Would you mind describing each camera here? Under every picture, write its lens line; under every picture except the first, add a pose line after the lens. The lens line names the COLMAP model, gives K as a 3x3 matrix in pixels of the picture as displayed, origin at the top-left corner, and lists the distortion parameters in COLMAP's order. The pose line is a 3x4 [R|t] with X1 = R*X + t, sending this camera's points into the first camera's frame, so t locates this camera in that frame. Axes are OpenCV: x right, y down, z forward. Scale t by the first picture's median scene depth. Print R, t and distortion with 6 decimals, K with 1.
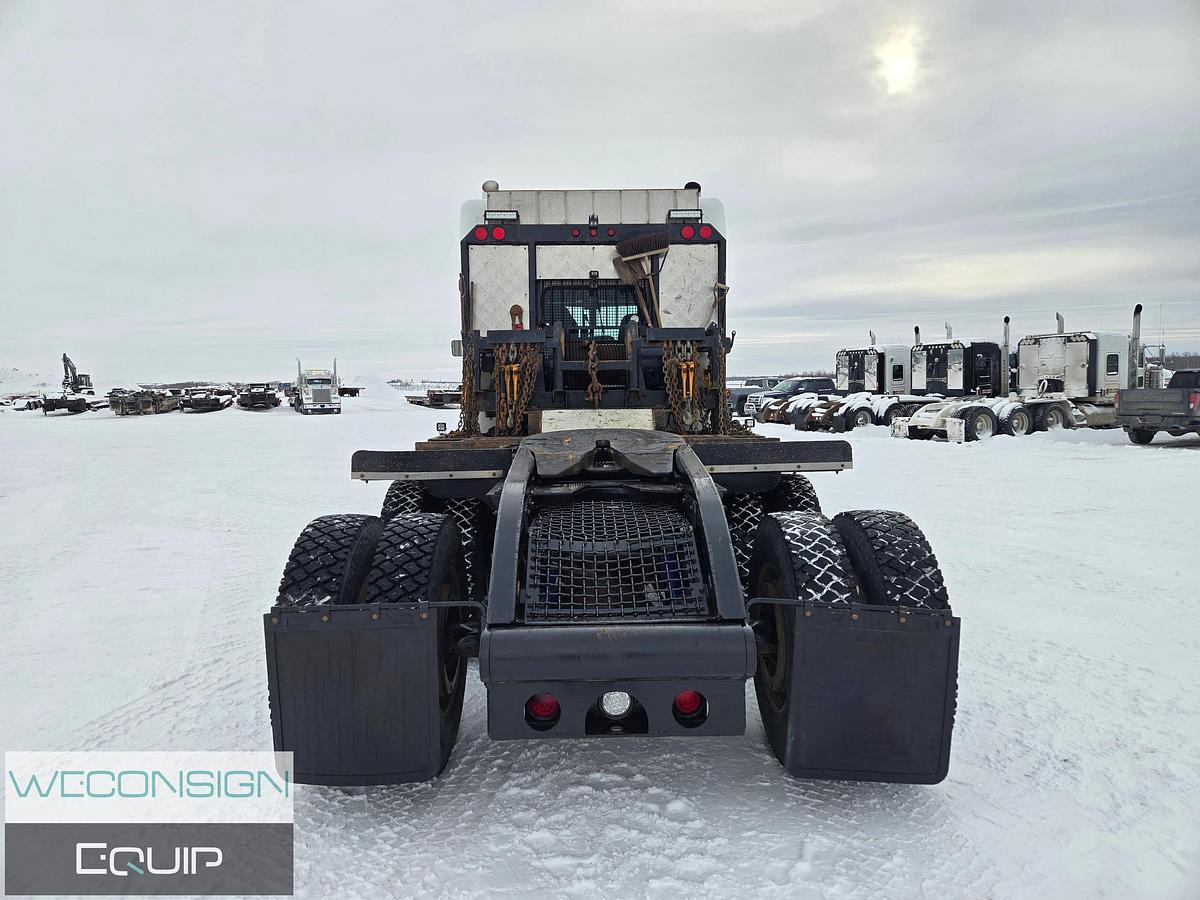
lens RADIAL K [[795.3, 0, 598.3], [0, 795.3, 443.9], [0, 0, 1]] dist [0.052196, -0.006228]
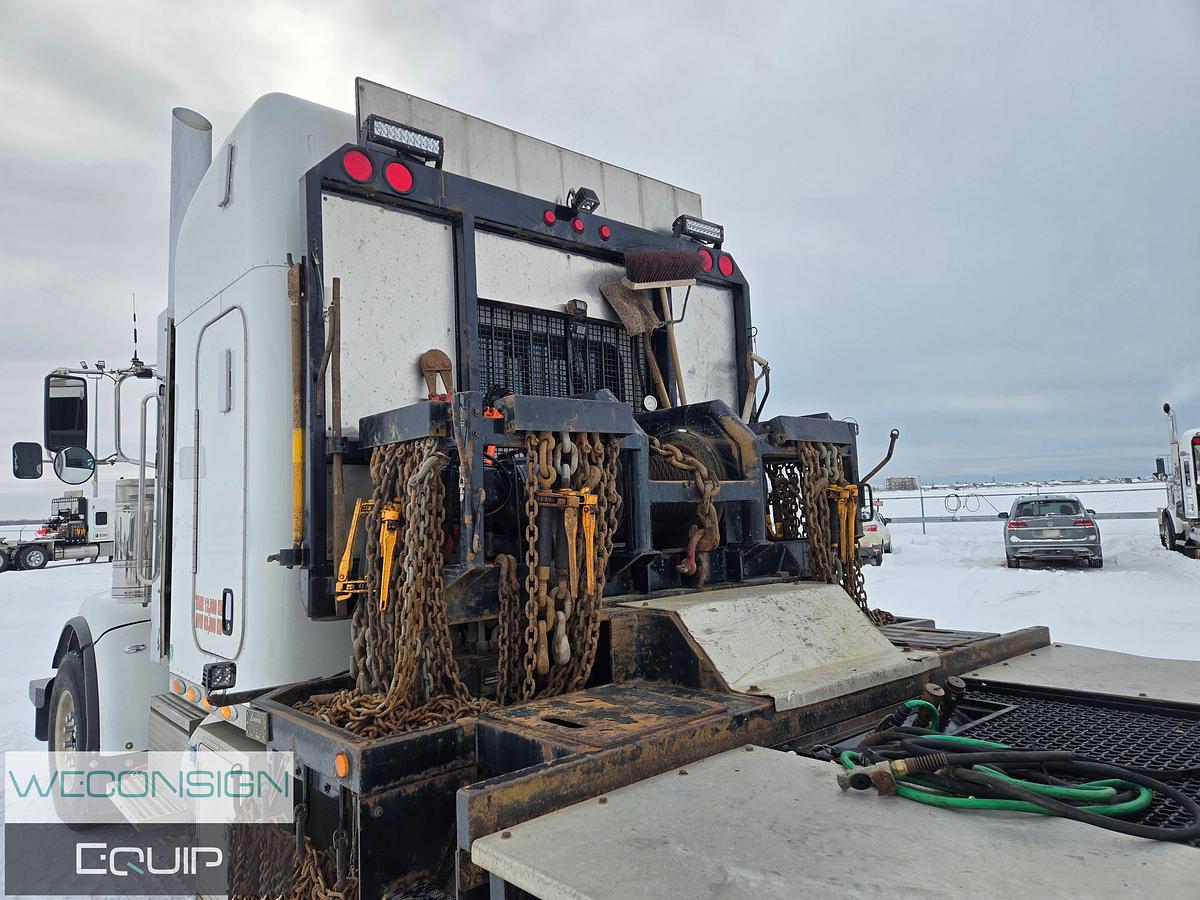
lens RADIAL K [[795.3, 0, 598.3], [0, 795.3, 443.9], [0, 0, 1]] dist [0.052196, -0.006228]
pose [[0.769910, 0.037544, 0.637047, -0.300612], [0.070877, 0.987061, -0.143830, -0.059285], [-0.634204, 0.155888, 0.757287, 0.632001]]
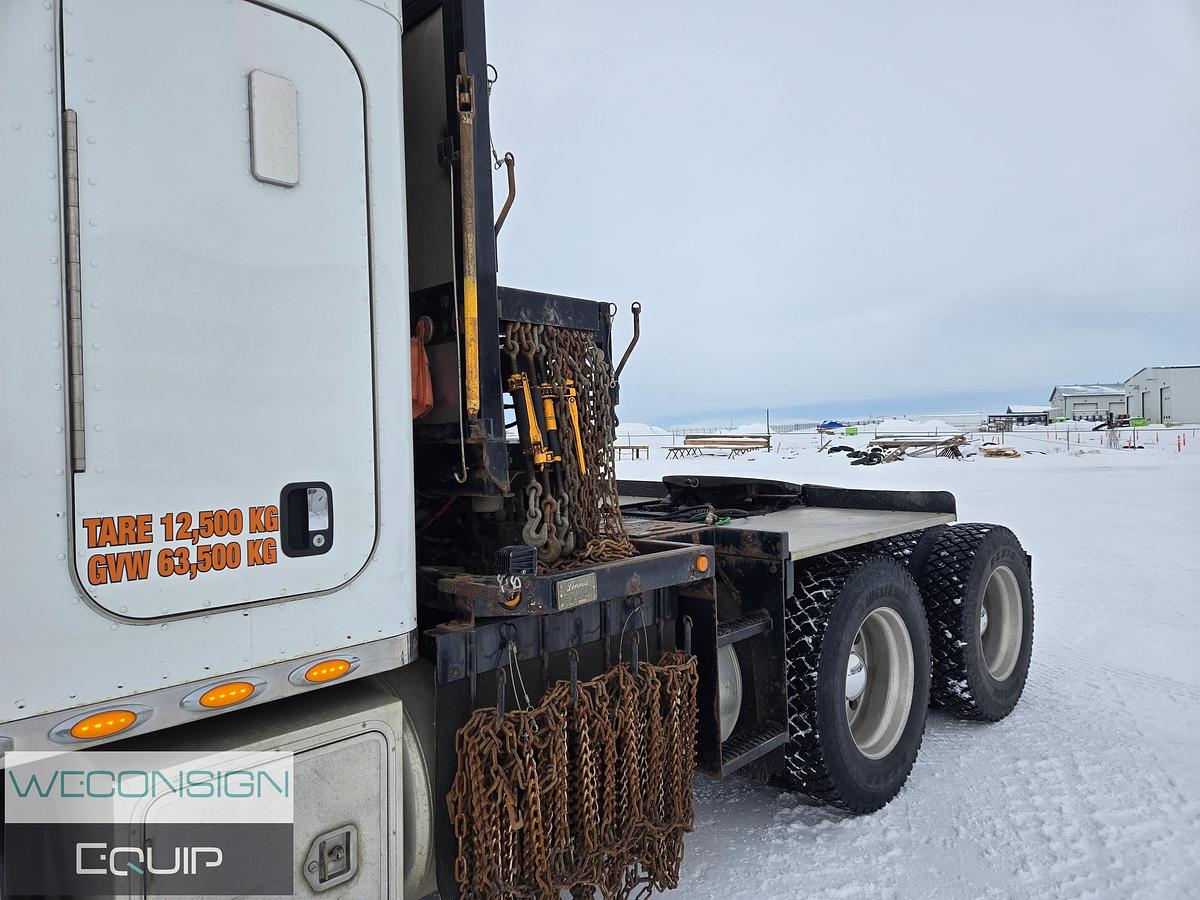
lens RADIAL K [[795.3, 0, 598.3], [0, 795.3, 443.9], [0, 0, 1]] dist [0.052196, -0.006228]
pose [[-0.697281, 0.041046, 0.715622, -0.429998], [0.087622, 0.995753, 0.028262, -0.070361], [-0.711423, 0.082411, -0.697916, 1.193681]]
